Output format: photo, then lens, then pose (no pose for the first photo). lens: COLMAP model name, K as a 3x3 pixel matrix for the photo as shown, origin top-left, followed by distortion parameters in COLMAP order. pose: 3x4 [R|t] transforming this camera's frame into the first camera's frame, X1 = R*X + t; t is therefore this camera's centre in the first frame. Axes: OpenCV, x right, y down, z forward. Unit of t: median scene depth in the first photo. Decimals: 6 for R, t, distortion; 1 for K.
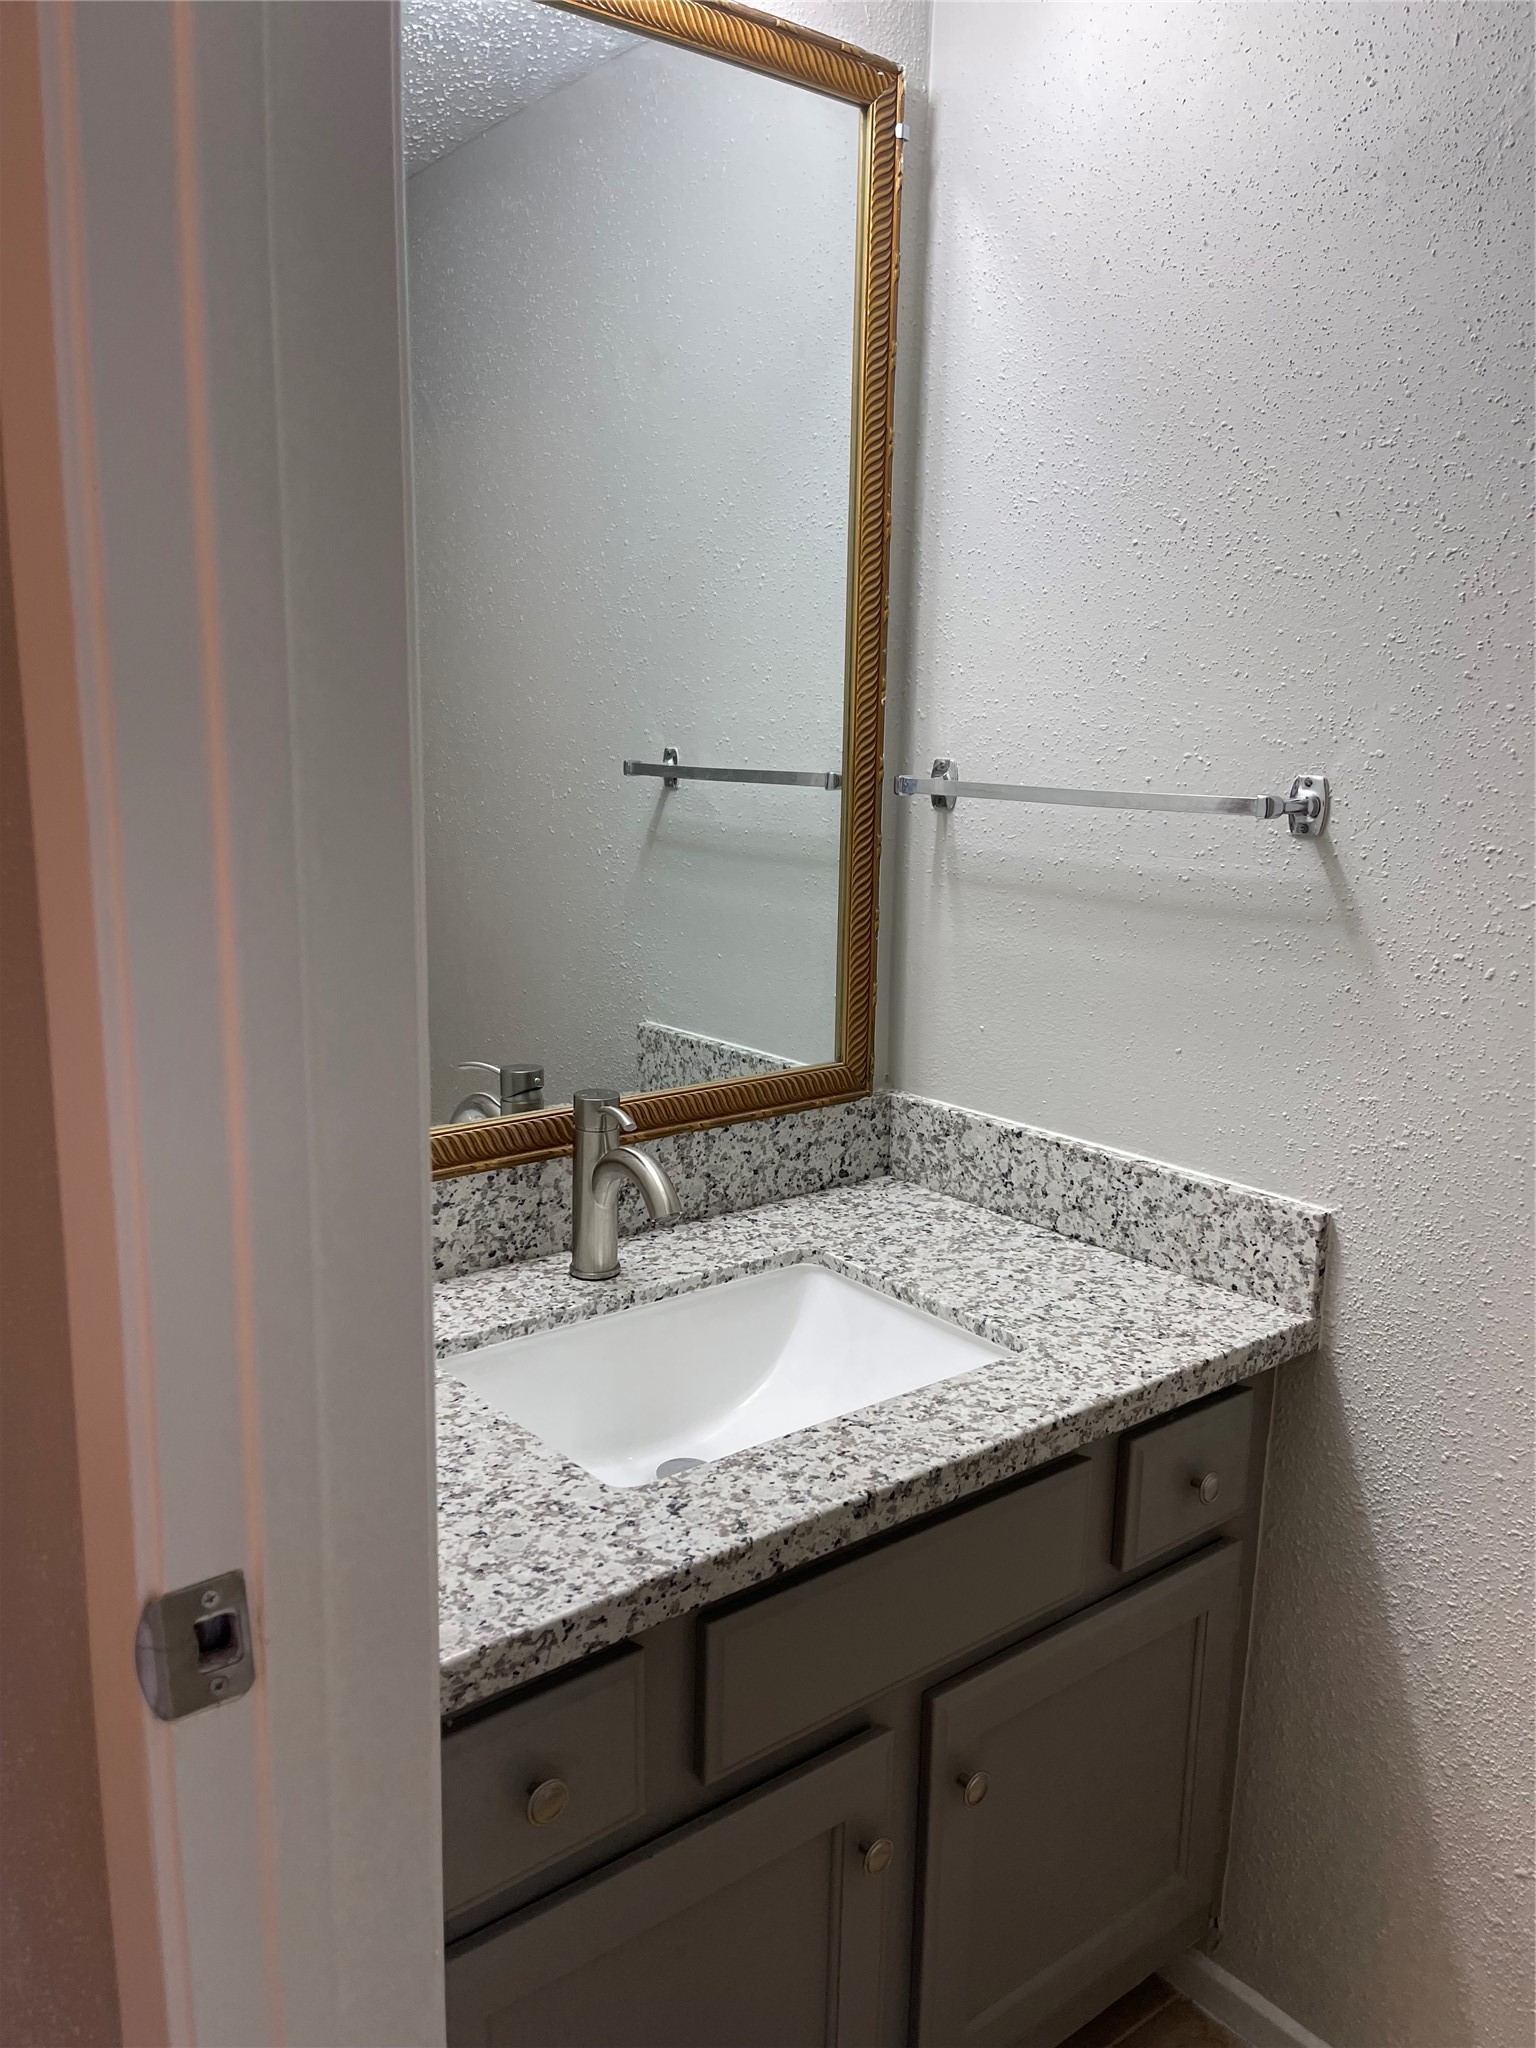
lens RADIAL K [[1562.0, 0, 761.8], [0, 1562.0, 1026.4], [0, 0, 1]] dist [0.067178, -0.084801]
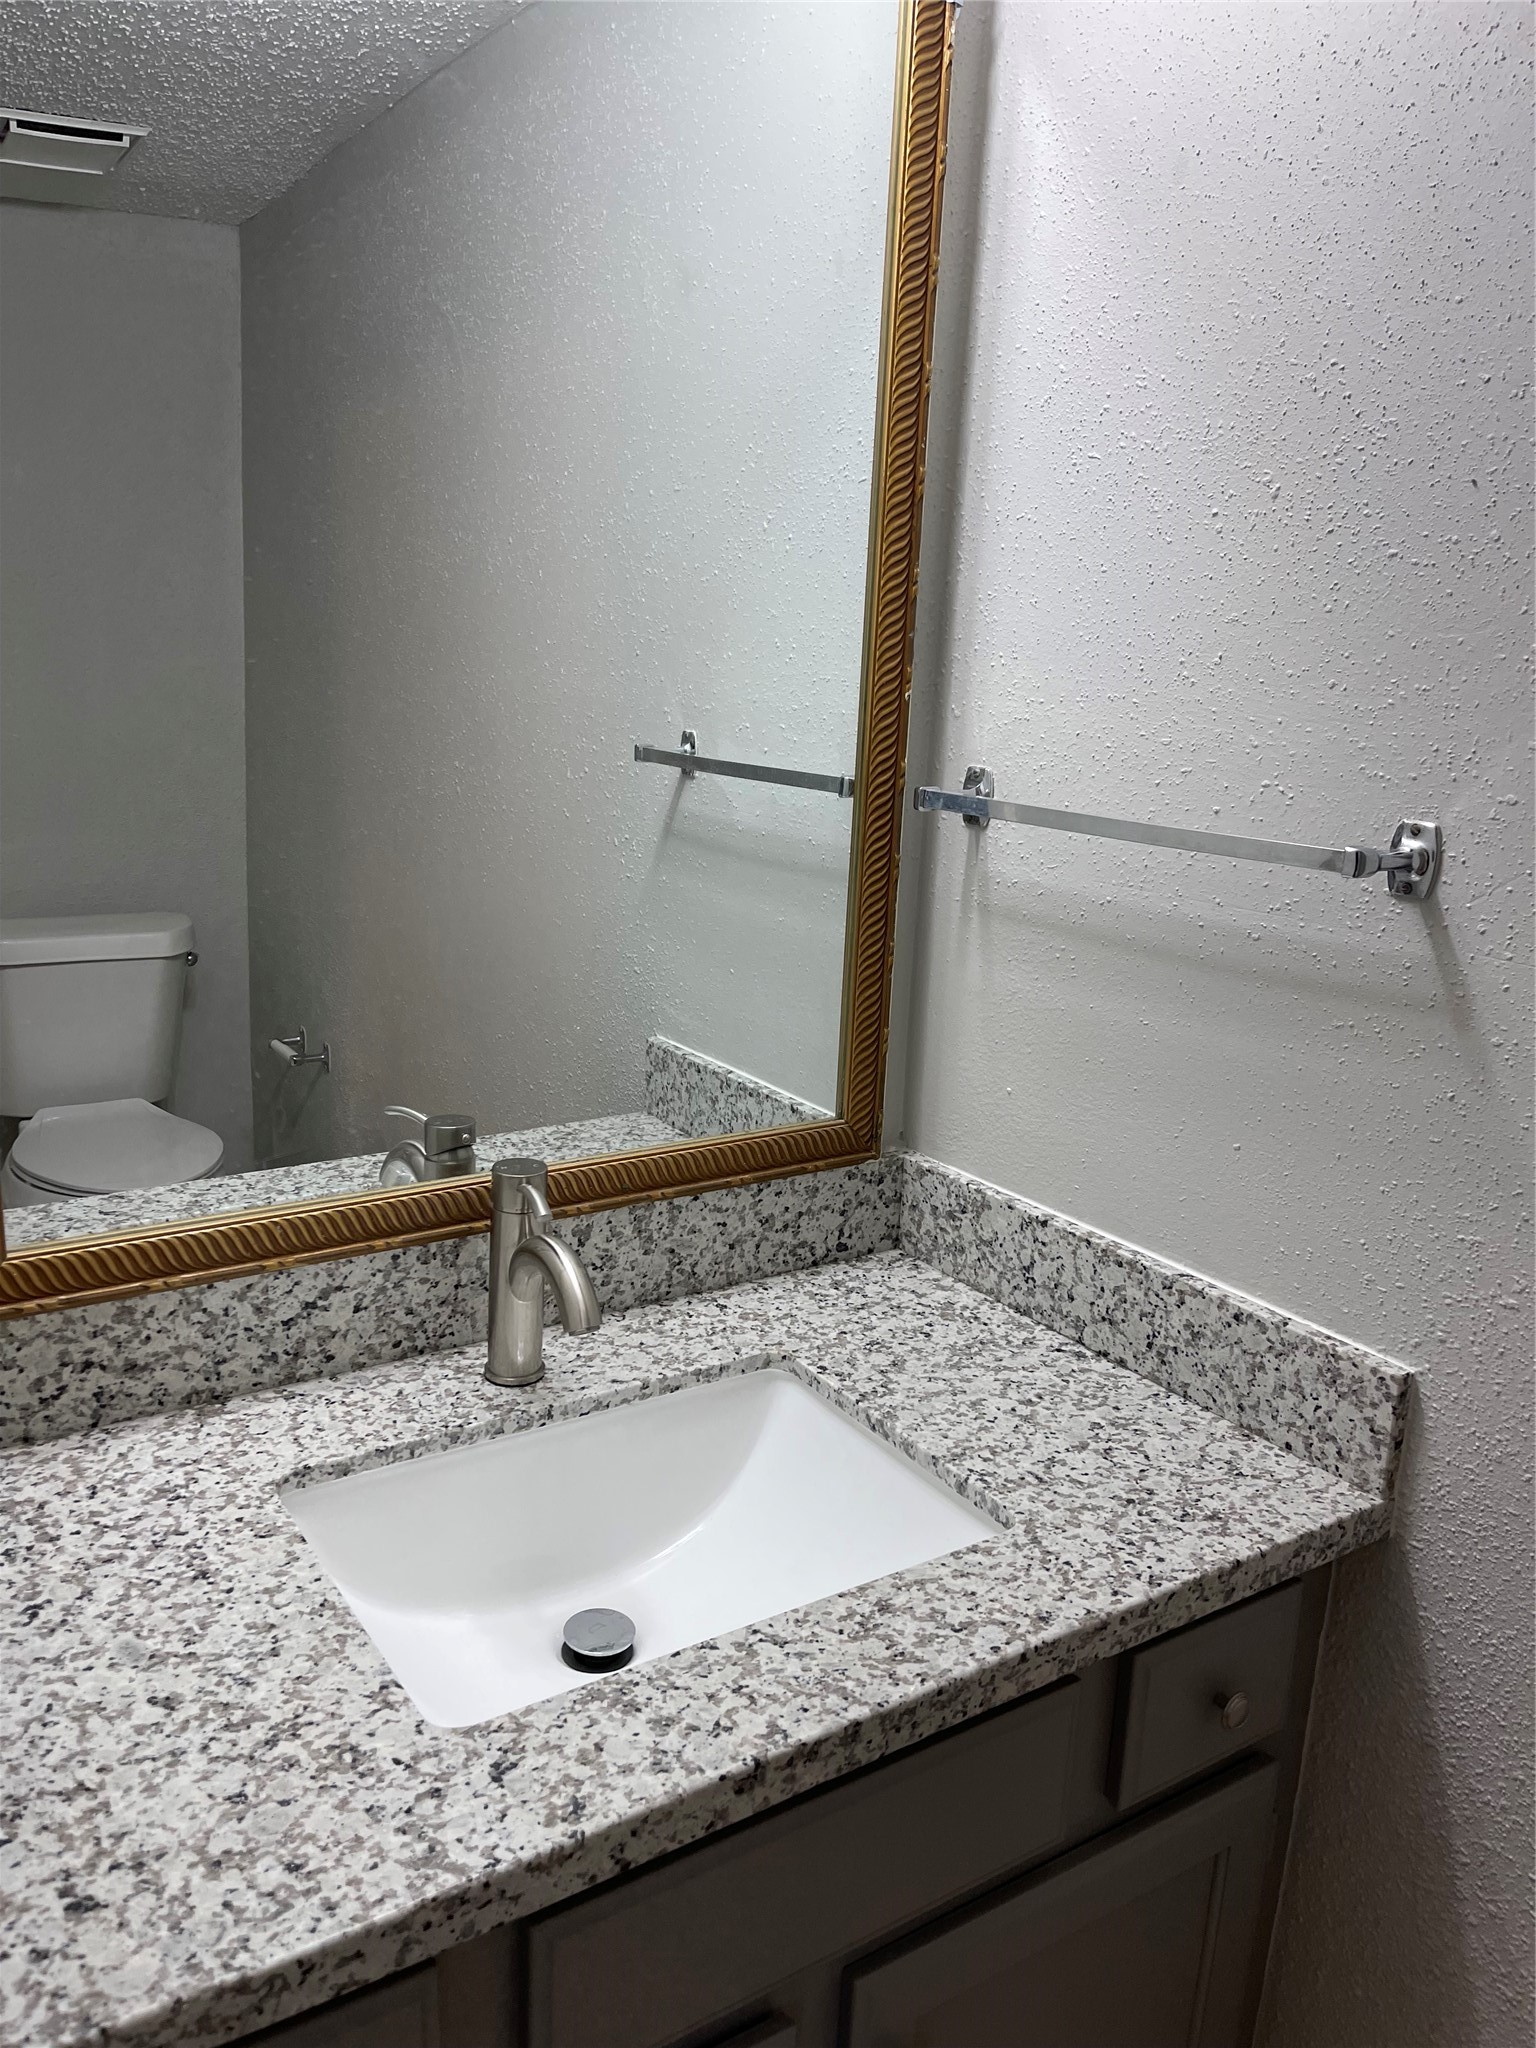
lens RADIAL K [[1562.0, 0, 758.5], [0, 1562.0, 1027.3], [0, 0, 1]] dist [0.067178, -0.084801]
pose [[0.995562, 0.046752, -0.081675, 0.088145], [-0.043668, 0.998279, 0.039149, -0.071127], [0.083365, -0.035409, 0.995890, 0.183939]]
